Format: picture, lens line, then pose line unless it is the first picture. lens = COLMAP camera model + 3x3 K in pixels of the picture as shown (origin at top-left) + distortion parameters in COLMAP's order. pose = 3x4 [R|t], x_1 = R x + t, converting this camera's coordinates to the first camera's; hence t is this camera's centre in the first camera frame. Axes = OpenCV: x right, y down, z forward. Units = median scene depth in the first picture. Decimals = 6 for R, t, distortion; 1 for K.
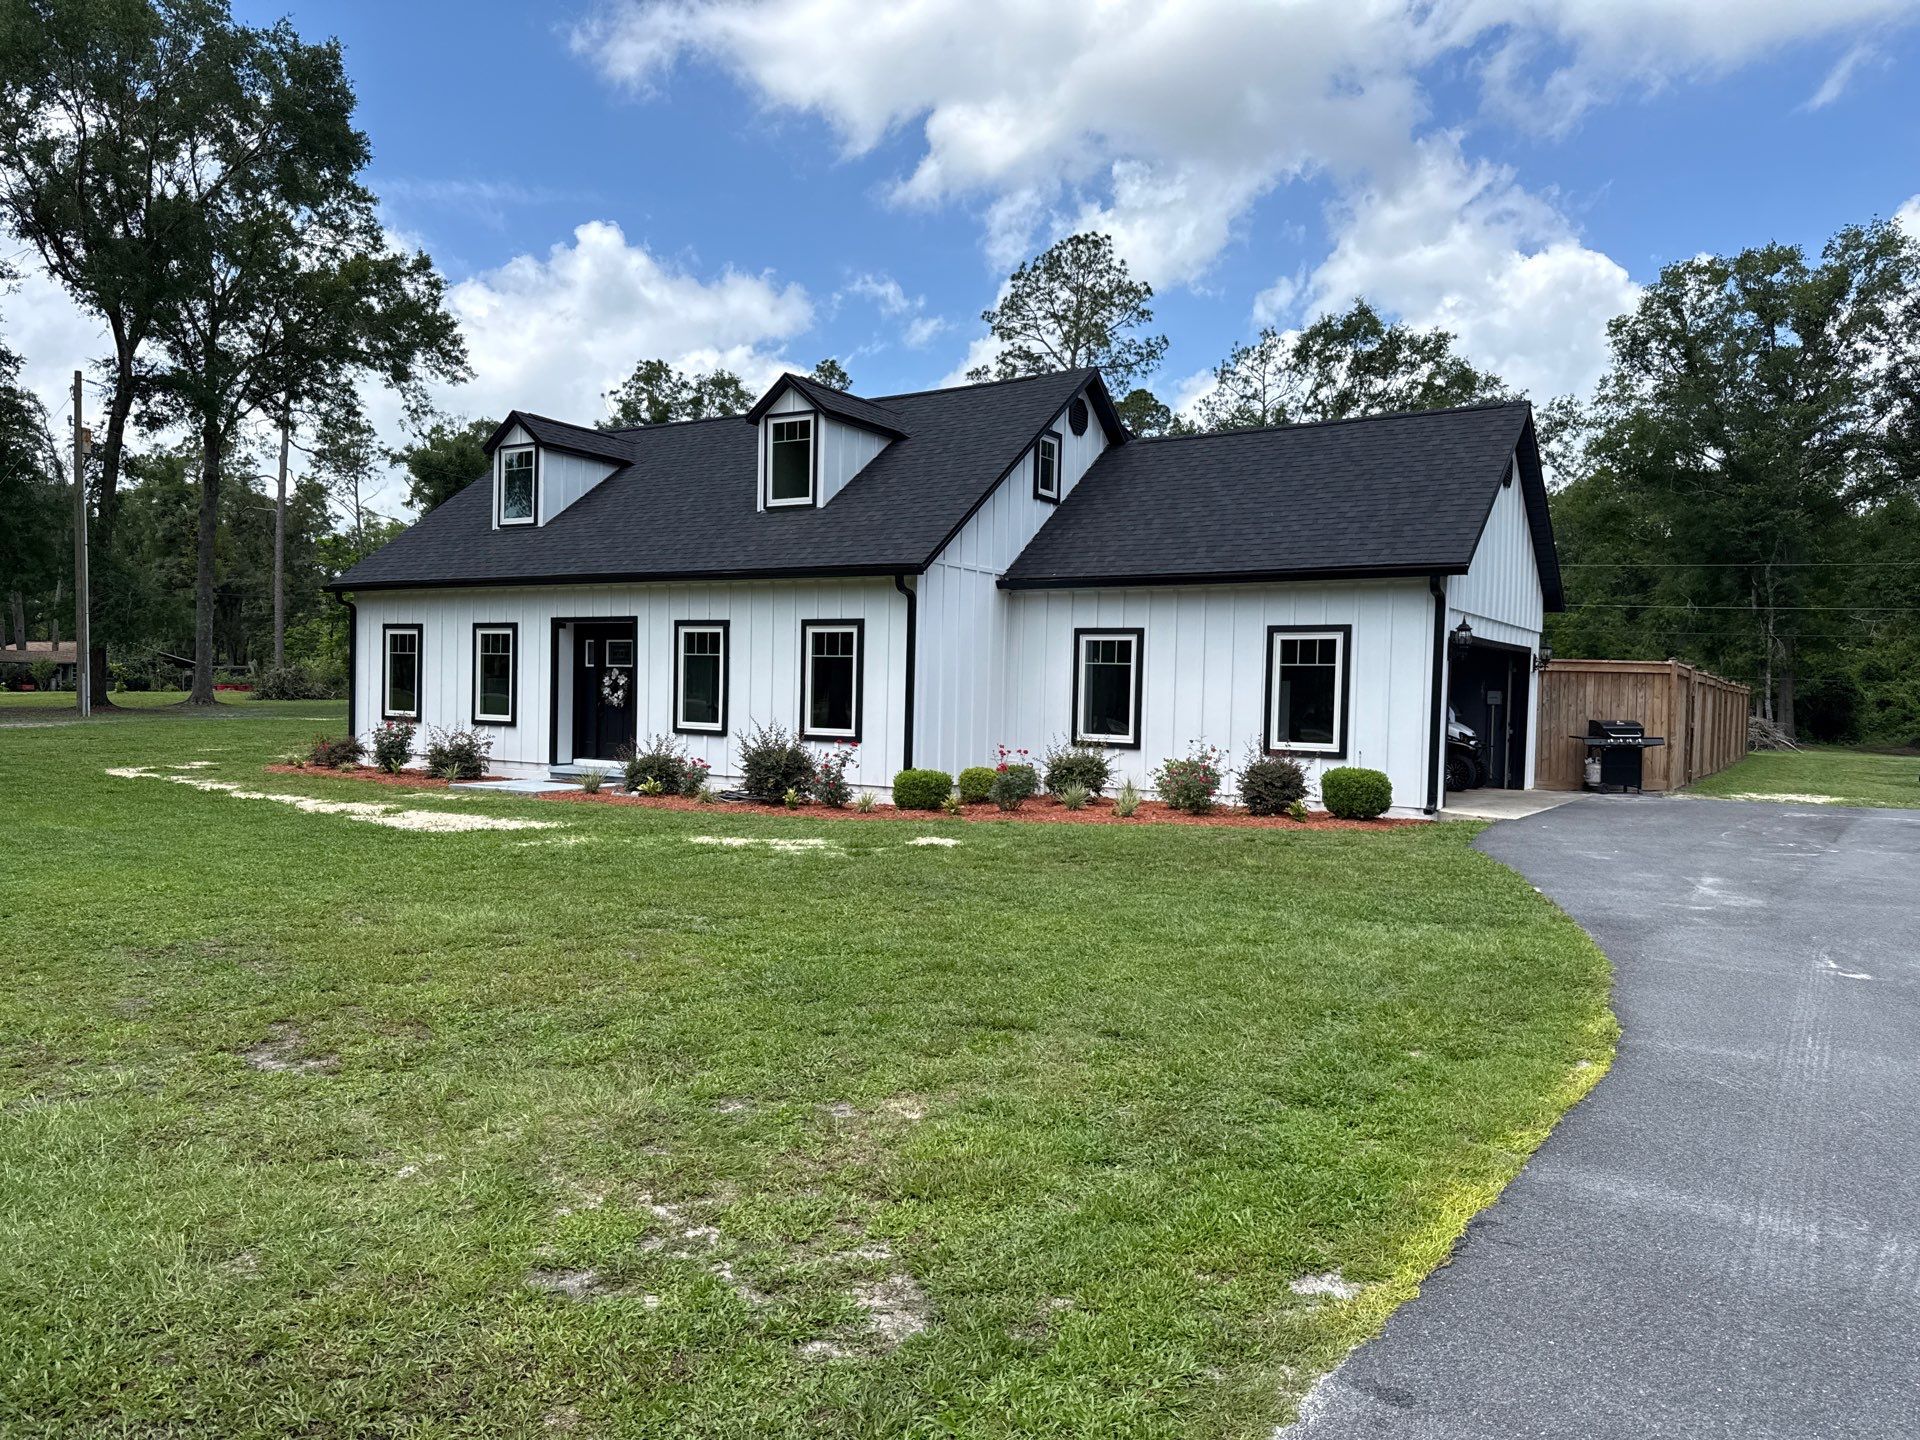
lens RADIAL K [[1378.5, 0, 975.8], [0, 1378.5, 731.3], [0, 0, 1]] dist [0.028434, -0.018999]
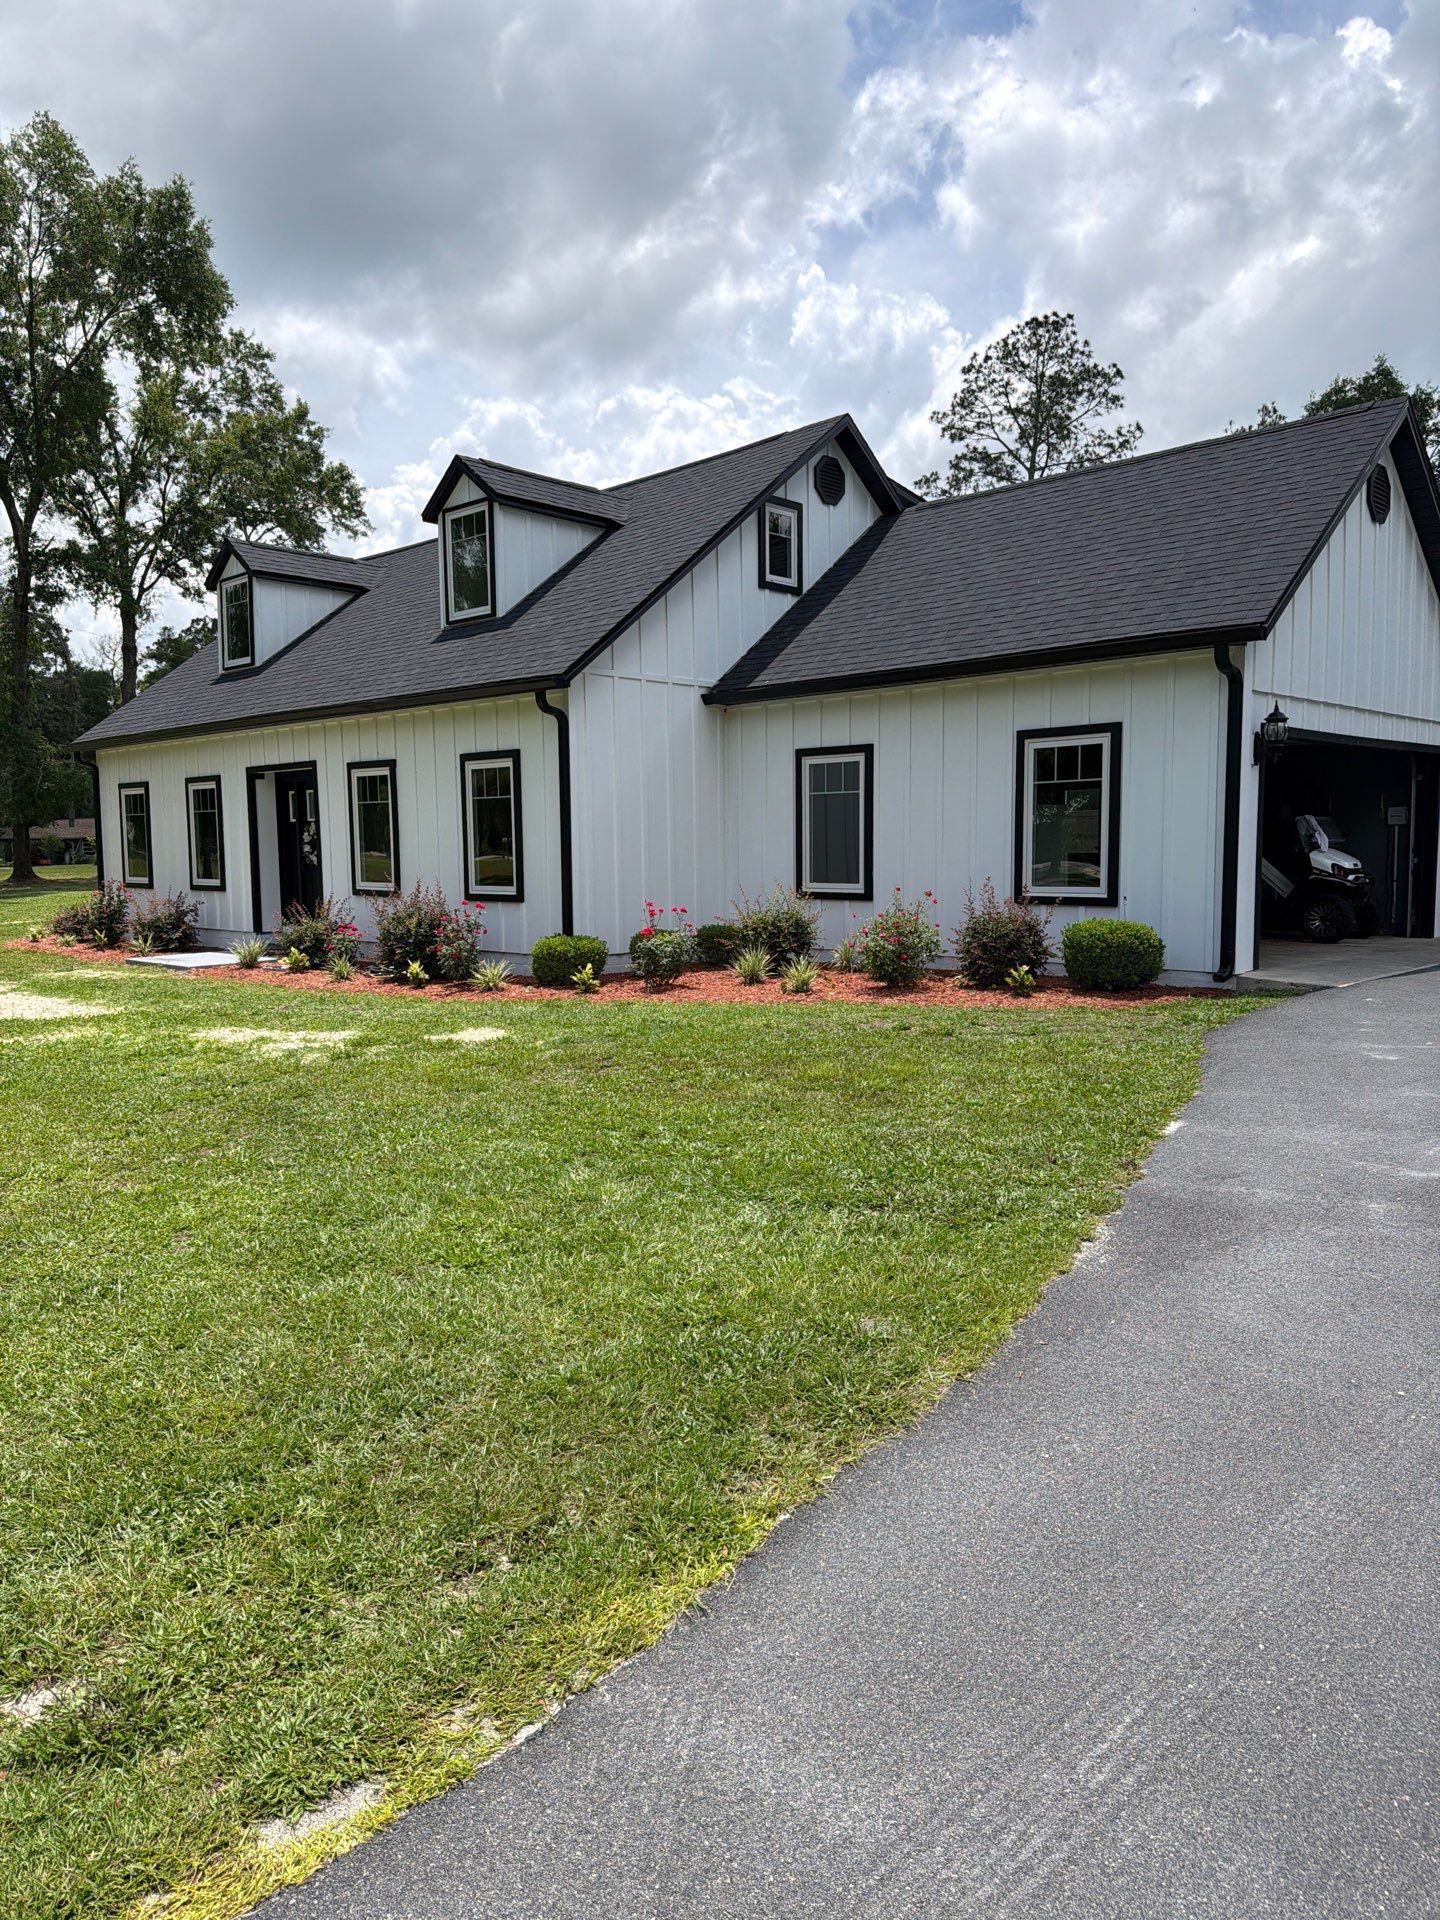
lens RADIAL K [[1407.8, 0, 714.3], [0, 1407.8, 961.4], [0, 0, 1]] dist [0.029544, -0.046677]
pose [[0.979520, -0.019300, -0.200419, 0.167058], [0.030301, 0.998189, 0.051967, 0.003246], [0.199053, -0.056975, 0.978331, 0.177220]]
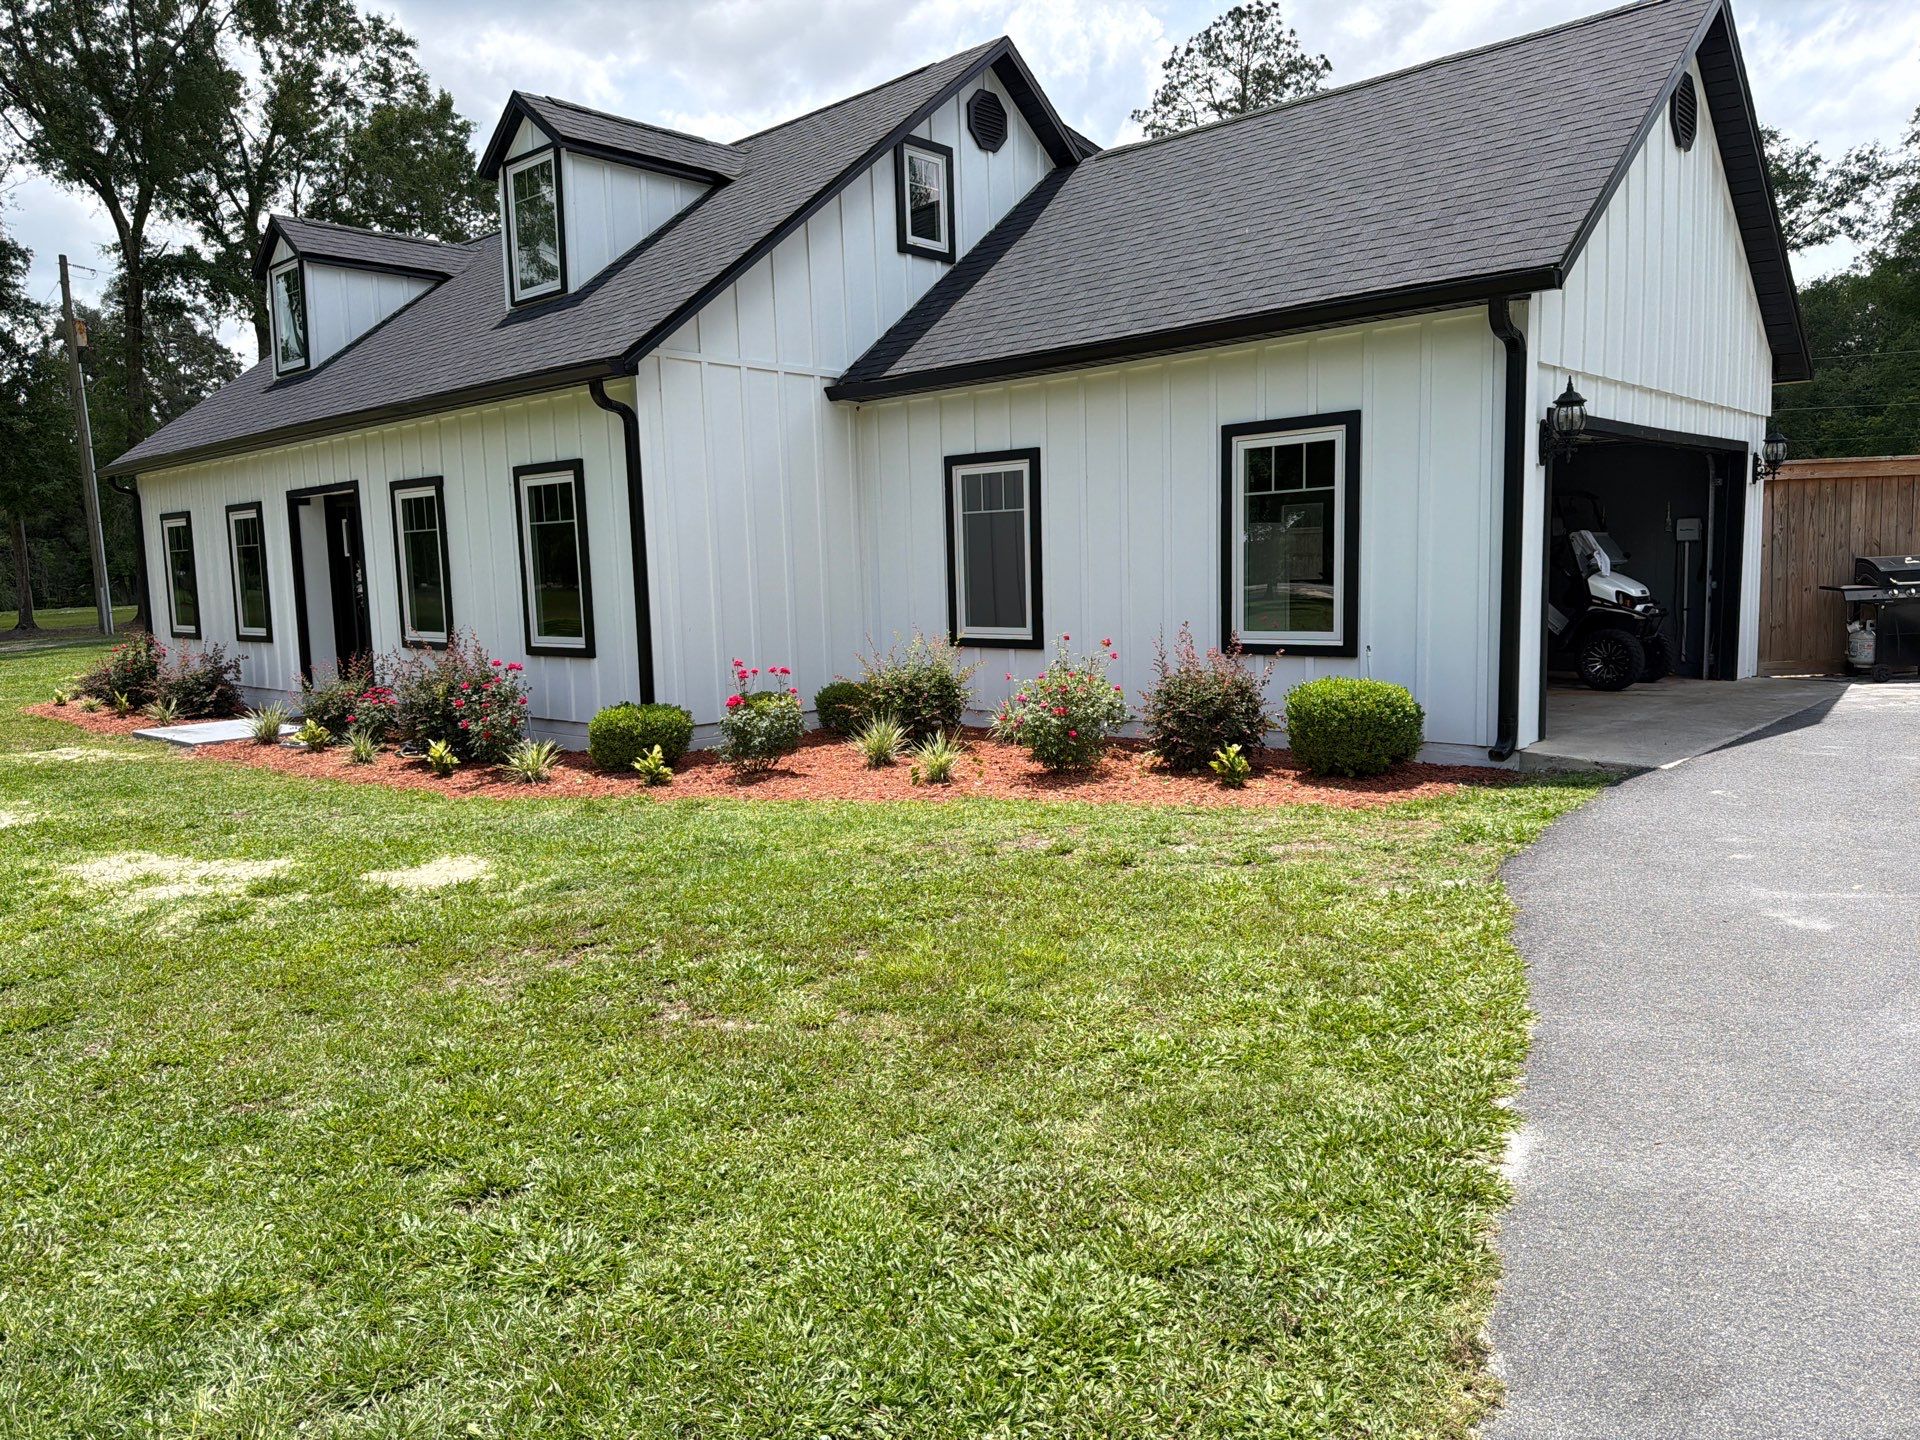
lens RADIAL K [[1407.8, 0, 982.9], [0, 1407.8, 712.7], [0, 0, 1]] dist [0.029544, -0.046677]
pose [[0.985657, -0.034703, -0.165153, 0.171214], [0.047593, 0.996067, 0.074738, -0.005491], [0.161910, -0.081526, 0.983432, 0.335803]]
